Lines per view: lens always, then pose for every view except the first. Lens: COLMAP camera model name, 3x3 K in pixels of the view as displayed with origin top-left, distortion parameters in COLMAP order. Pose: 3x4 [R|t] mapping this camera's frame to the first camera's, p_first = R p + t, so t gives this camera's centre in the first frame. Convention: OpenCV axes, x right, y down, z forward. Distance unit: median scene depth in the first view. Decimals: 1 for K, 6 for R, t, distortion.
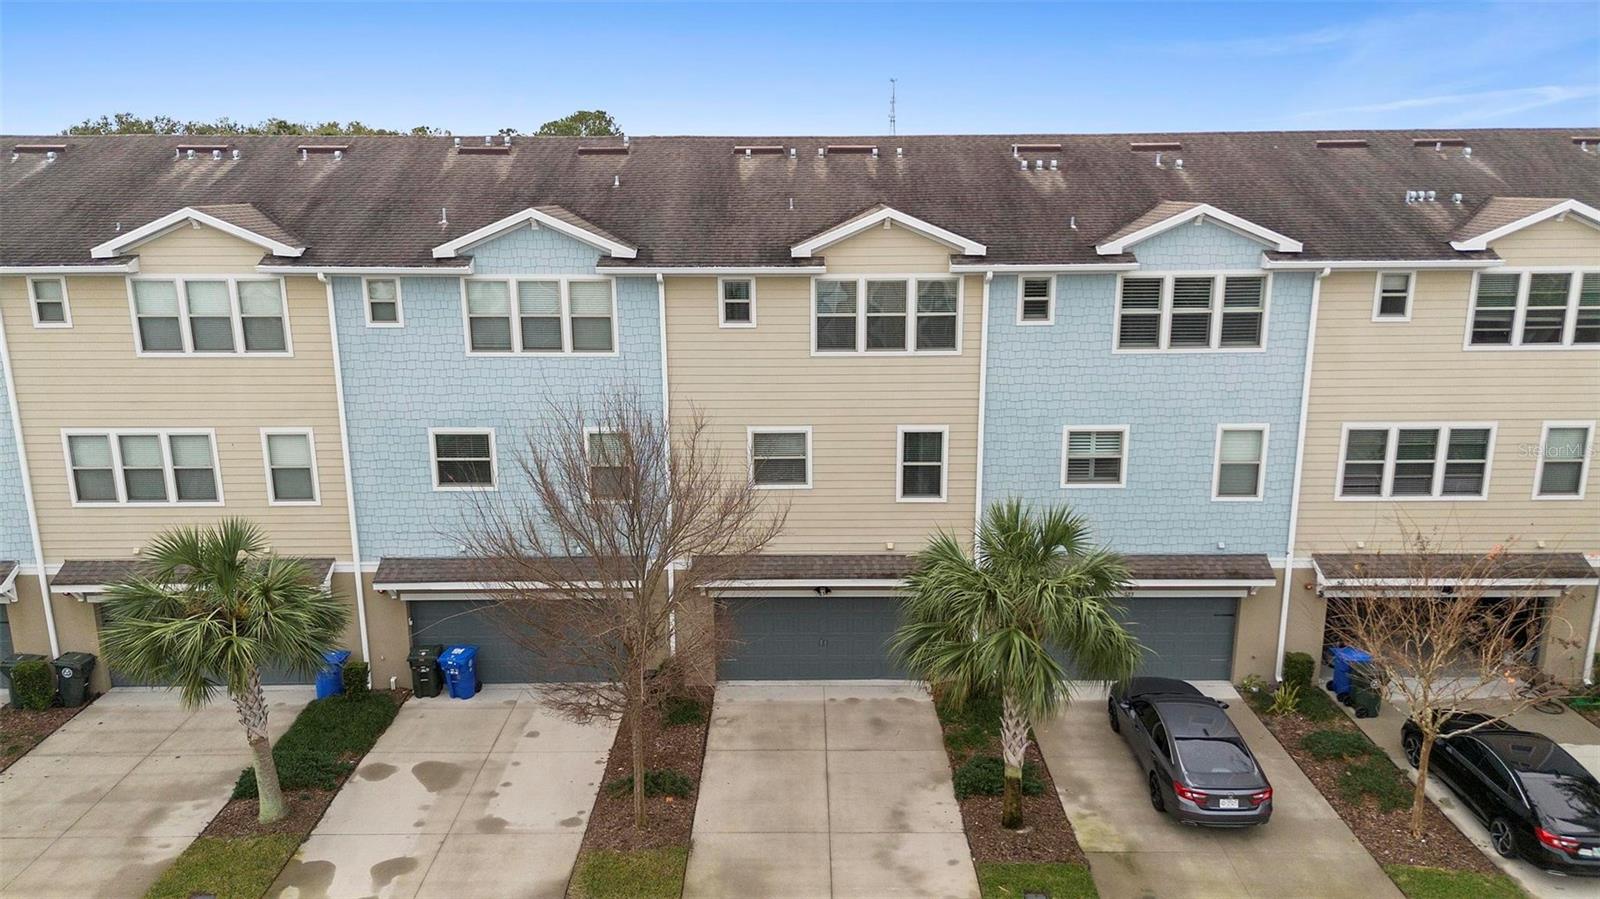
lens RADIAL K [[1153.7, 0, 806.3], [0, 1153.7, 455.5], [0, 0, 1]] dist [0.026833, -0.013174]
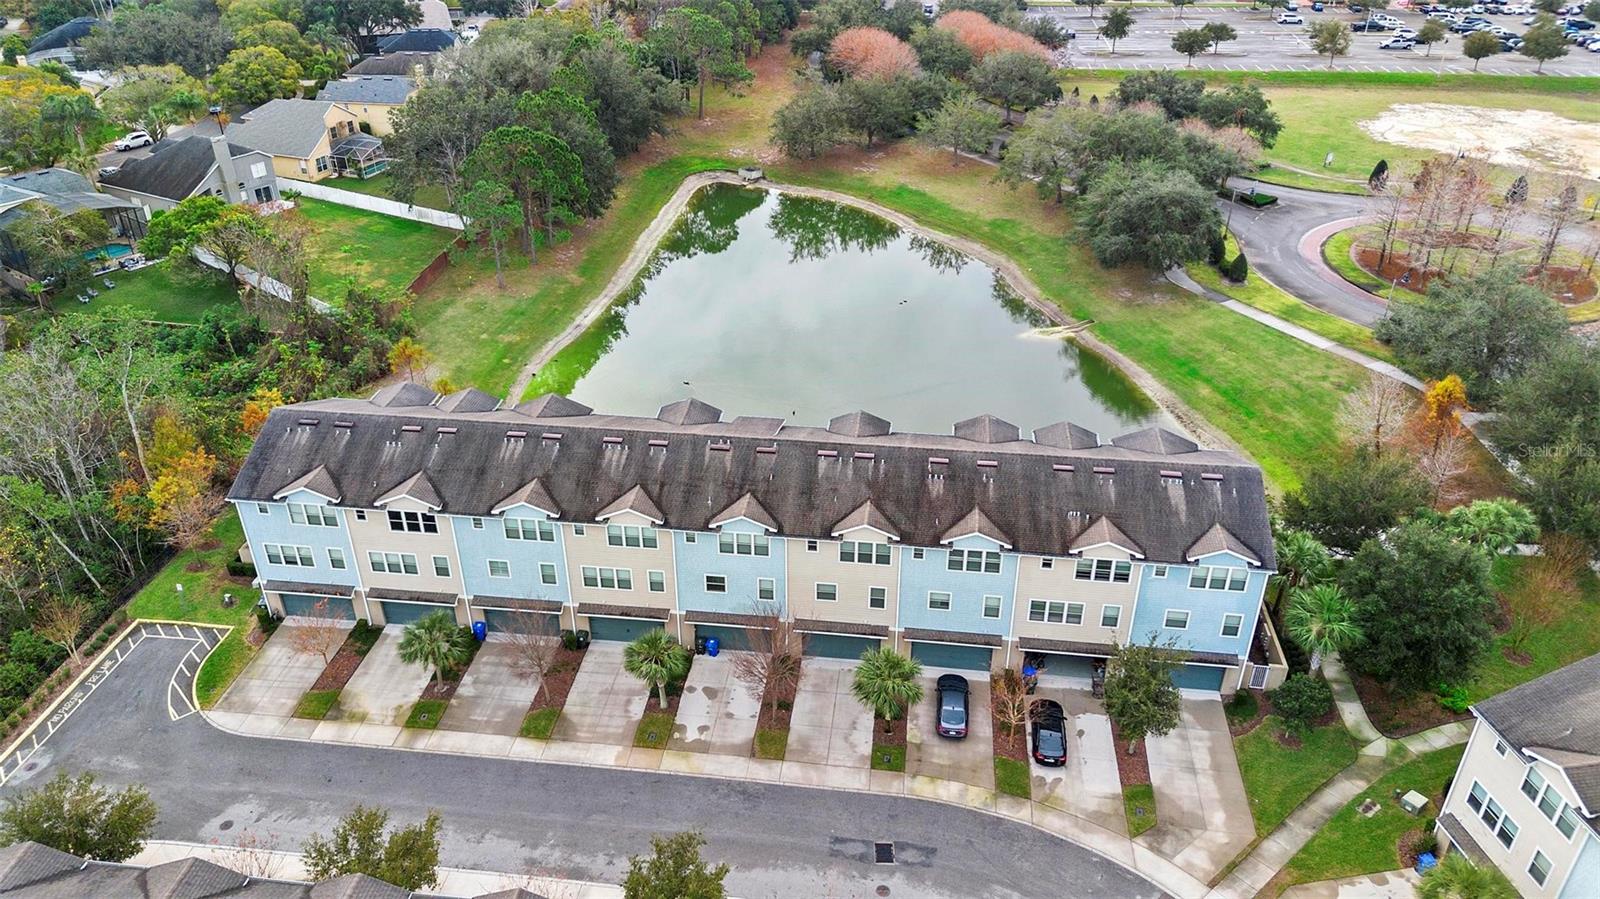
lens RADIAL K [[1153.7, 0, 797.5], [0, 1153.7, 444.9], [0, 0, 1]] dist [0.026833, -0.013174]
pose [[0.991514, 0.065385, -0.112358, 0.203895], [-0.031273, 0.958892, 0.282044, -1.159015], [0.126180, -0.276137, 0.952800, -1.622503]]
